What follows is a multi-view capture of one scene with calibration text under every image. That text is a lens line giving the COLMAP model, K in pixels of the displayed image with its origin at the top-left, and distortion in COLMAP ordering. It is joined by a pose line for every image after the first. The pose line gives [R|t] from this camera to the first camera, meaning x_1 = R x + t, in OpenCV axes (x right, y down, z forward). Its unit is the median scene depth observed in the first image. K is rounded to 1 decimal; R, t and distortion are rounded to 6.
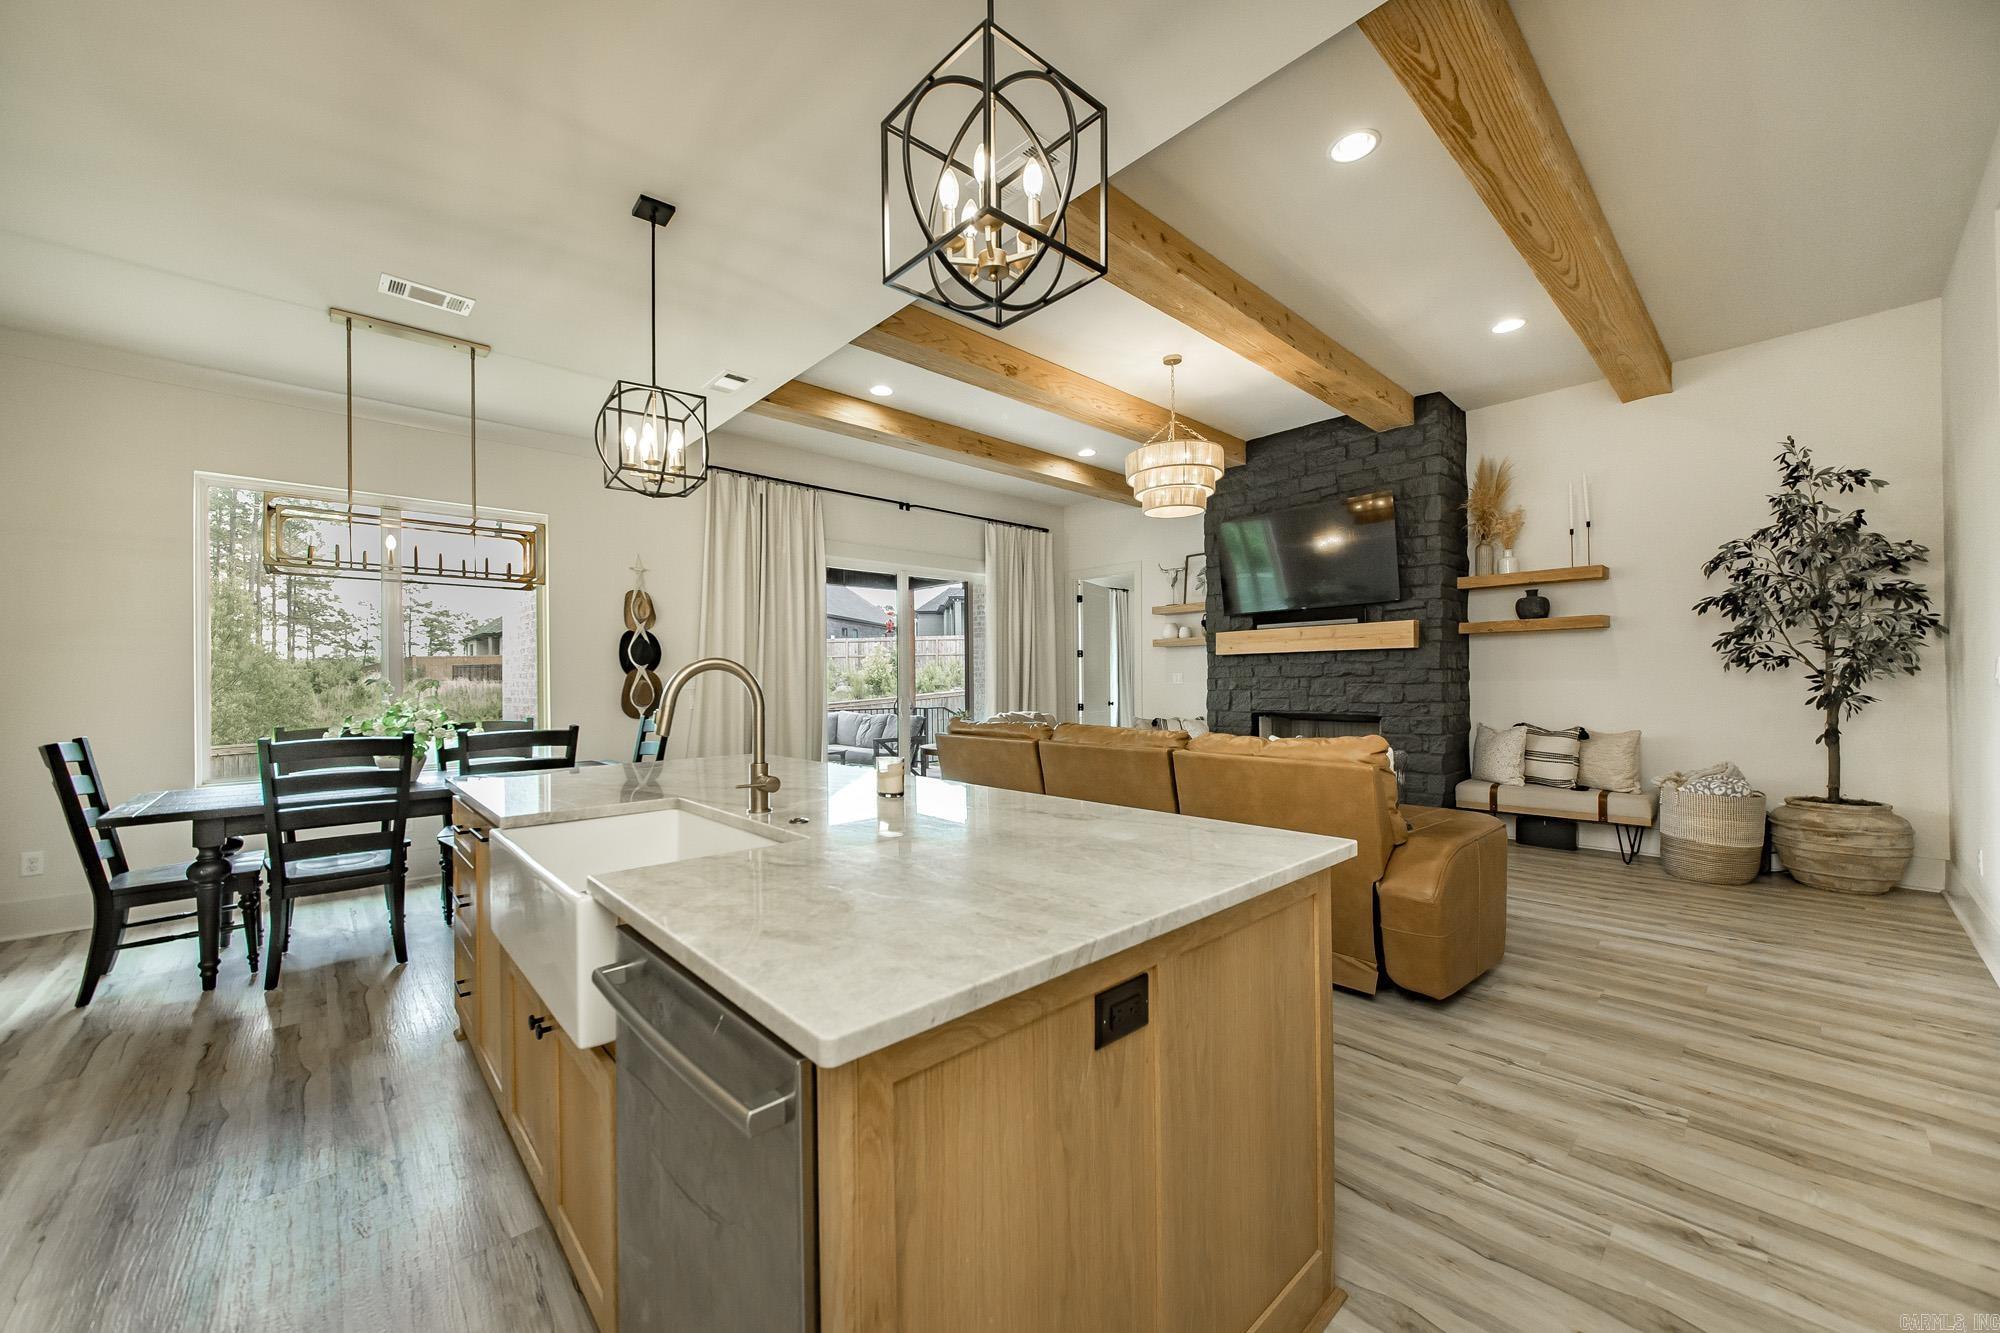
lens RADIAL K [[740.4, 0, 966.1], [0, 740.4, 673.8], [0, 0, 1]] dist [-0.001456, 0.002864]
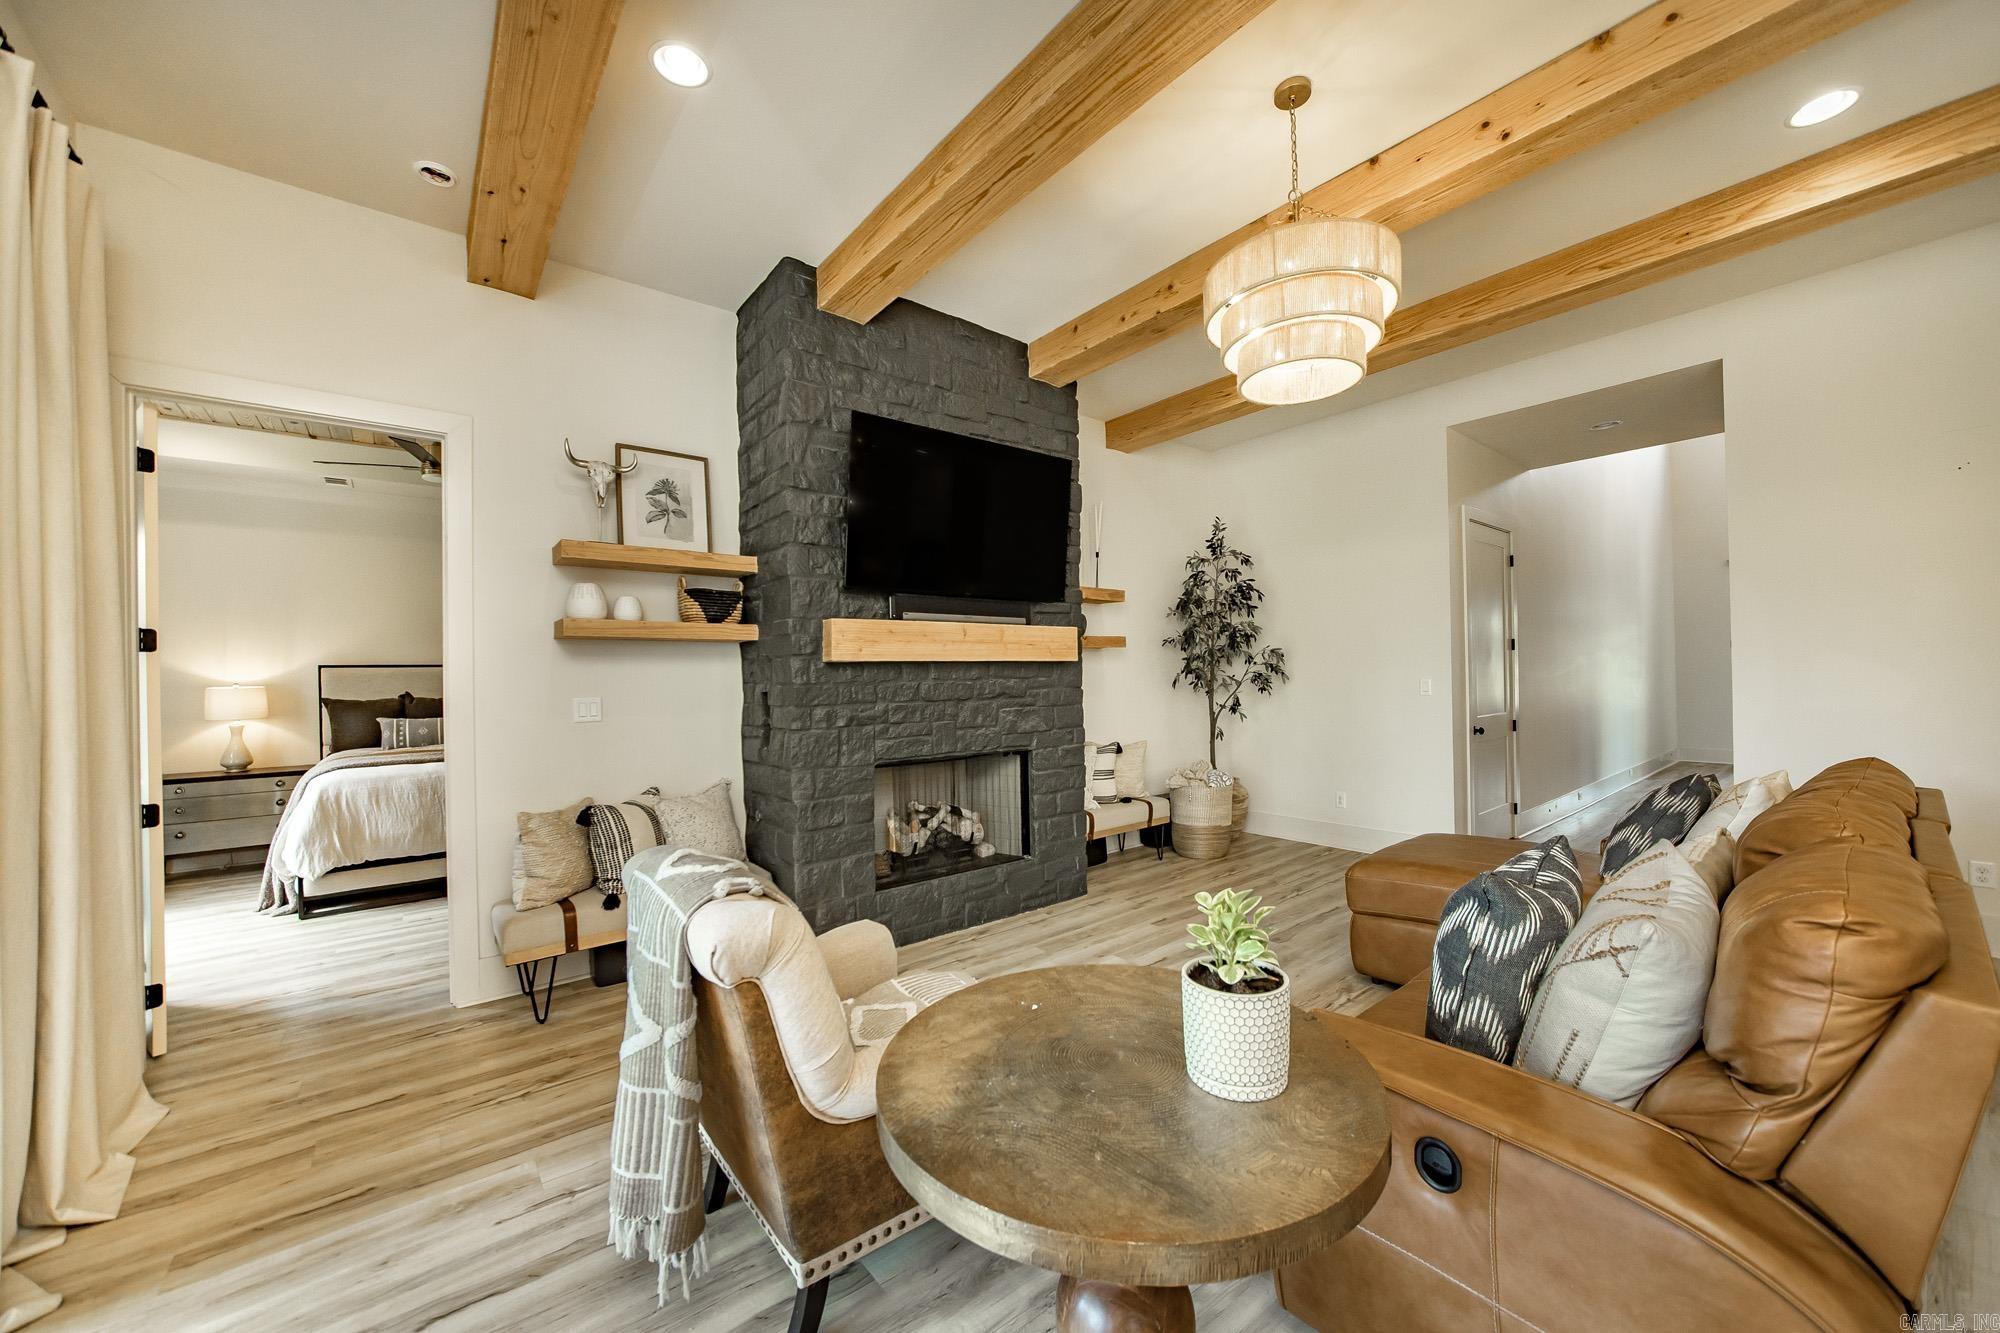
lens RADIAL K [[740.4, 0, 1006.9], [0, 740.4, 671.3], [0, 0, 1]] dist [-0.001456, 0.002864]
pose [[0.053514, 0.013512, 0.998476, -0.226430], [0.005261, 0.999891, -0.013813, -0.013782], [-0.998553, 0.005992, 0.053437, 1.112178]]
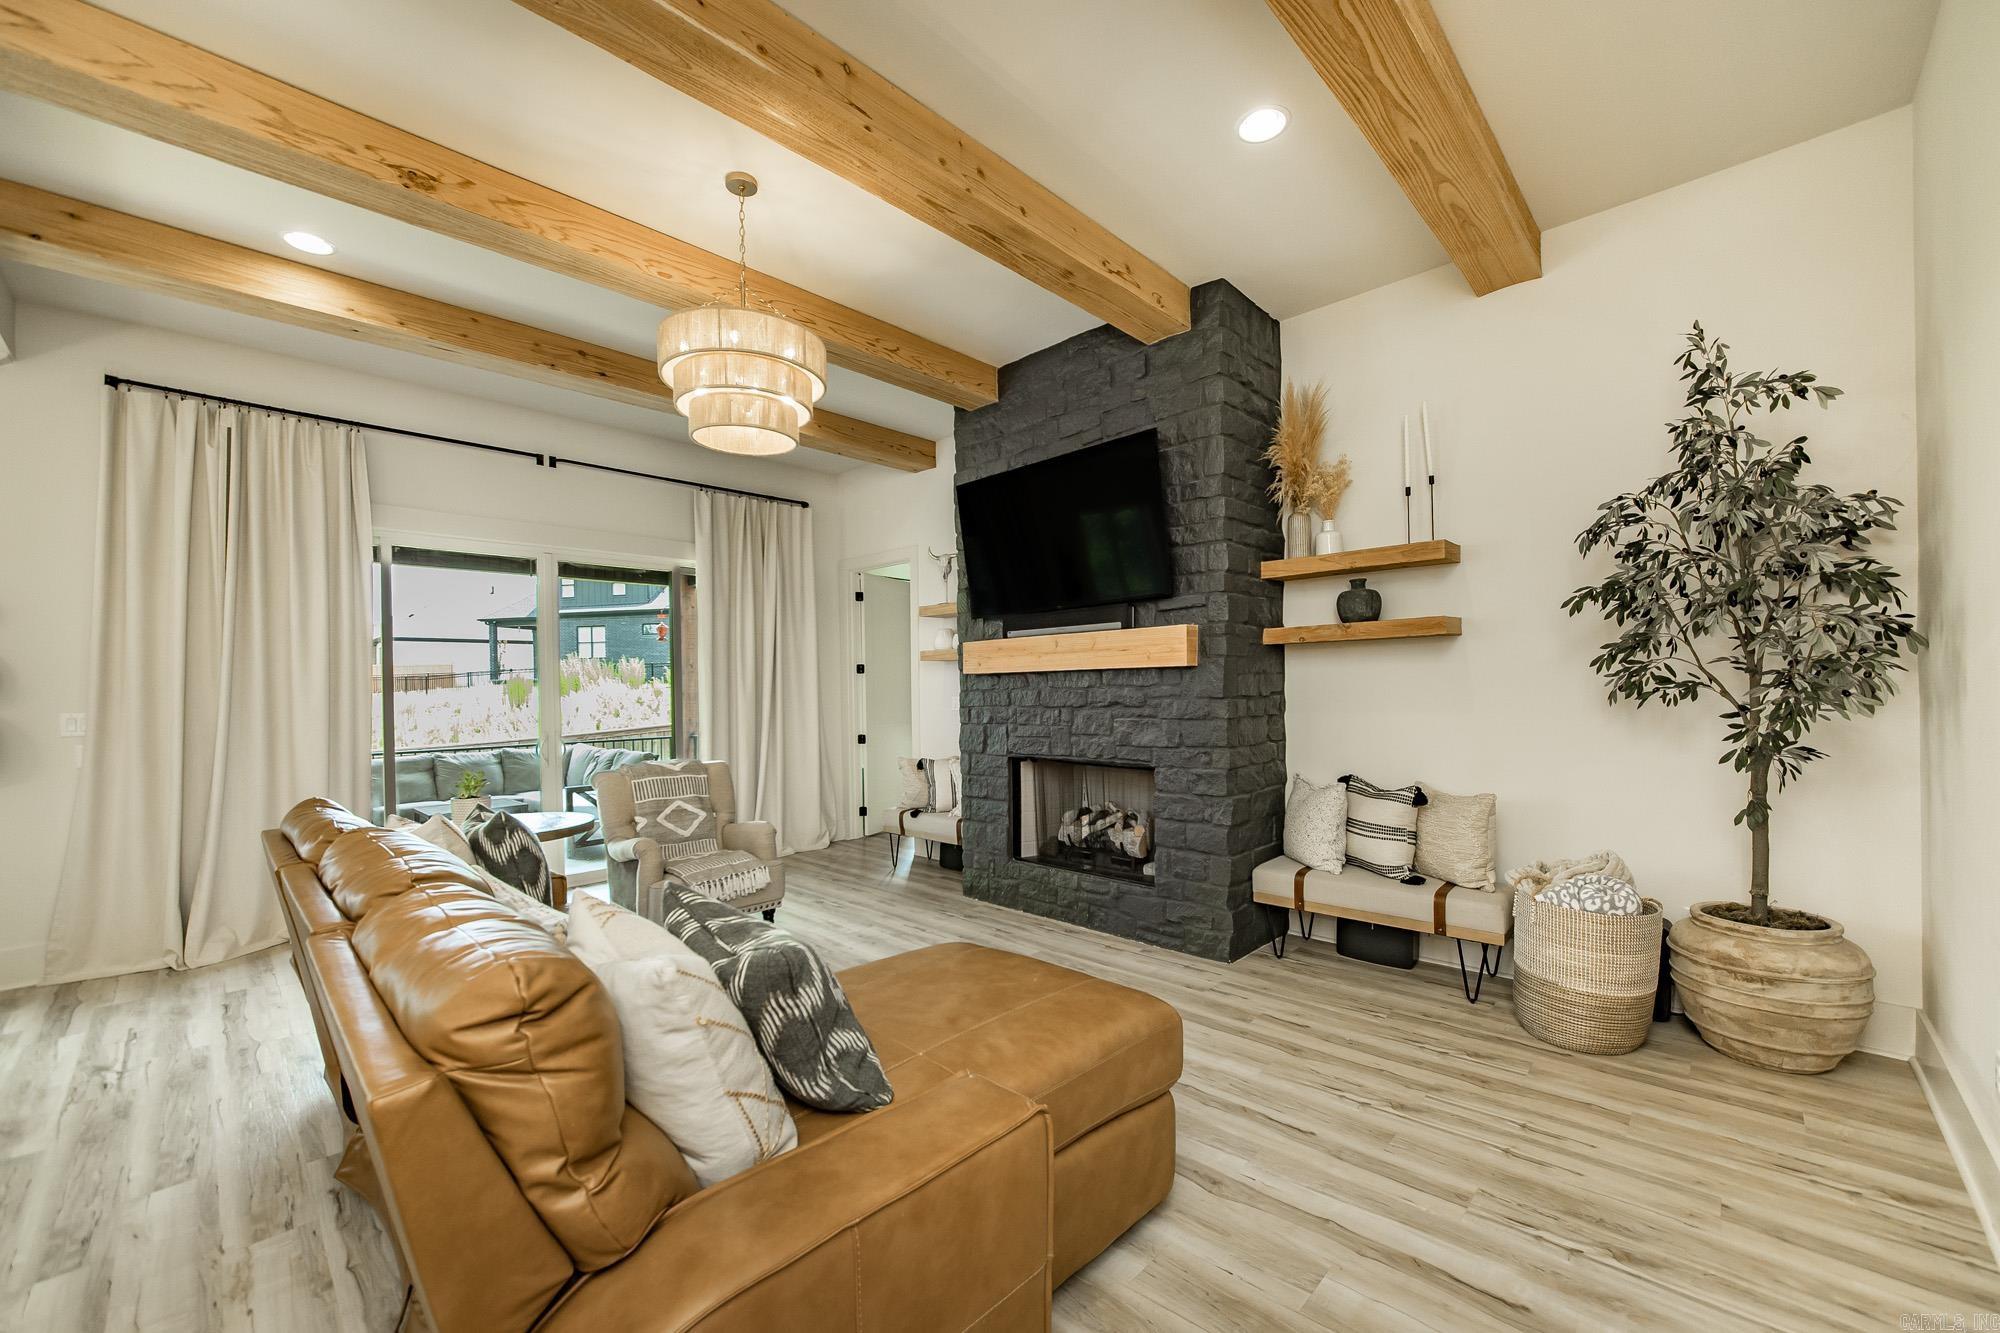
lens RADIAL K [[770.8, 0, 1000.0], [0, 770.8, 689.0], [0, 0, 1]] dist [-0.005967, -0.000859]
pose [[0.997311, -0.005480, 0.073080, 0.416482], [0.004831, 0.999947, 0.009052, -0.023195], [-0.073126, -0.008675, 0.997285, 0.349846]]
